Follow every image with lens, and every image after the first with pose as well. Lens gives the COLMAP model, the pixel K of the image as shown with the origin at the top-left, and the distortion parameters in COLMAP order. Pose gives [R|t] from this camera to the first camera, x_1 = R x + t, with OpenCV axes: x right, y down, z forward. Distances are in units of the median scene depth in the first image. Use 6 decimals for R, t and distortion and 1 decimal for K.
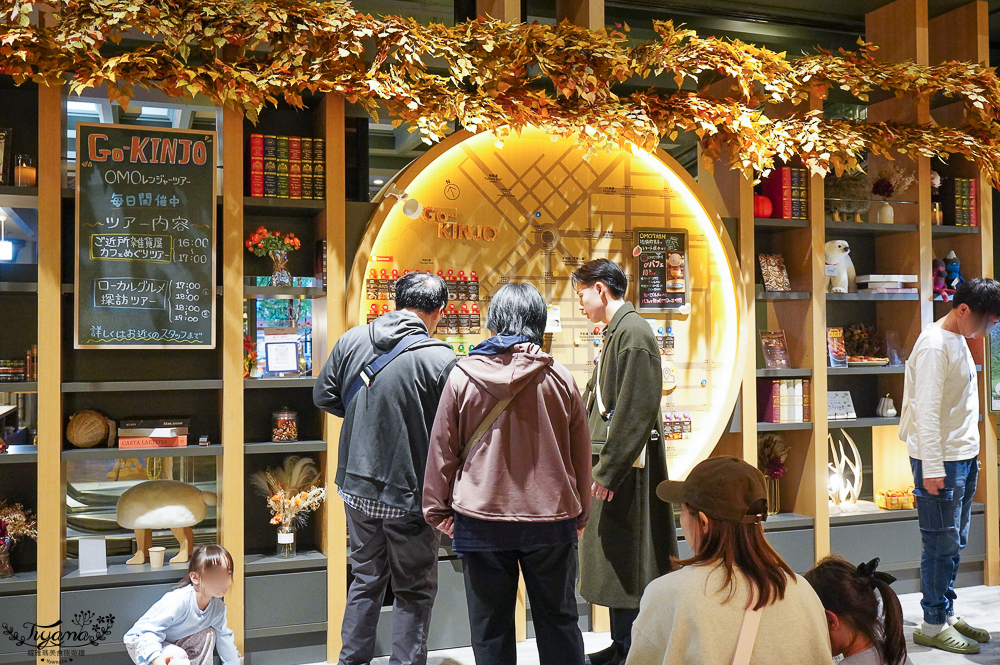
lens RADIAL K [[973.2, 0, 500.0], [0, 973.2, 330.9], [0, 0, 1]] dist [0.003537, 0.000000]
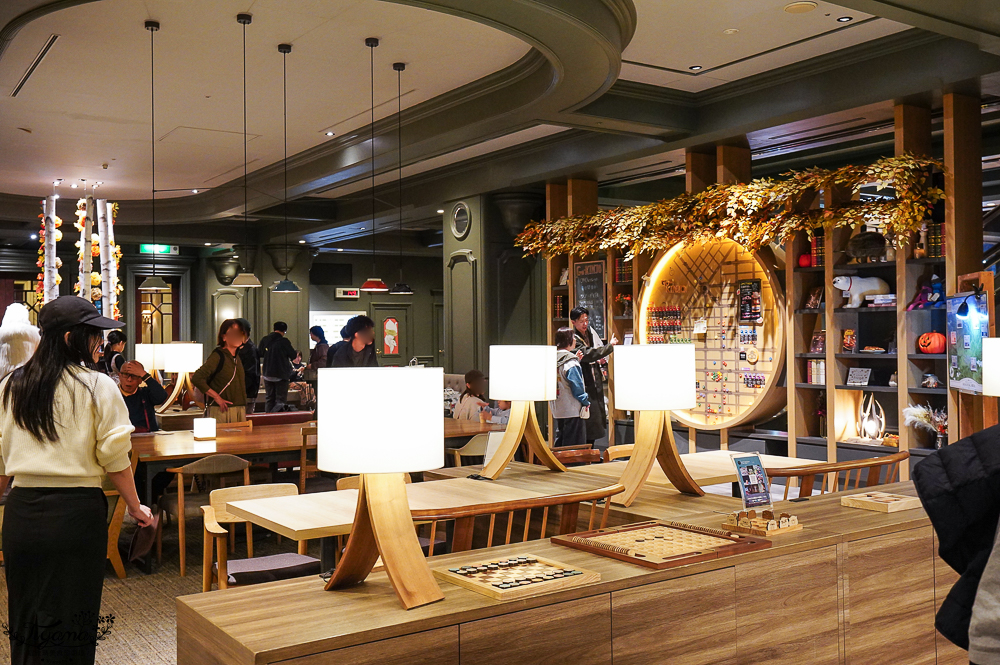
lens RADIAL K [[973.2, 0, 499.5], [0, 973.2, 331.8], [0, 0, 1]] dist [0.003537, 0.000000]
pose [[0.252579, 0.003497, -0.967570, 1.963852], [0.028645, 0.999528, 0.011090, -0.036919], [0.967152, -0.030517, 0.252360, 0.020673]]
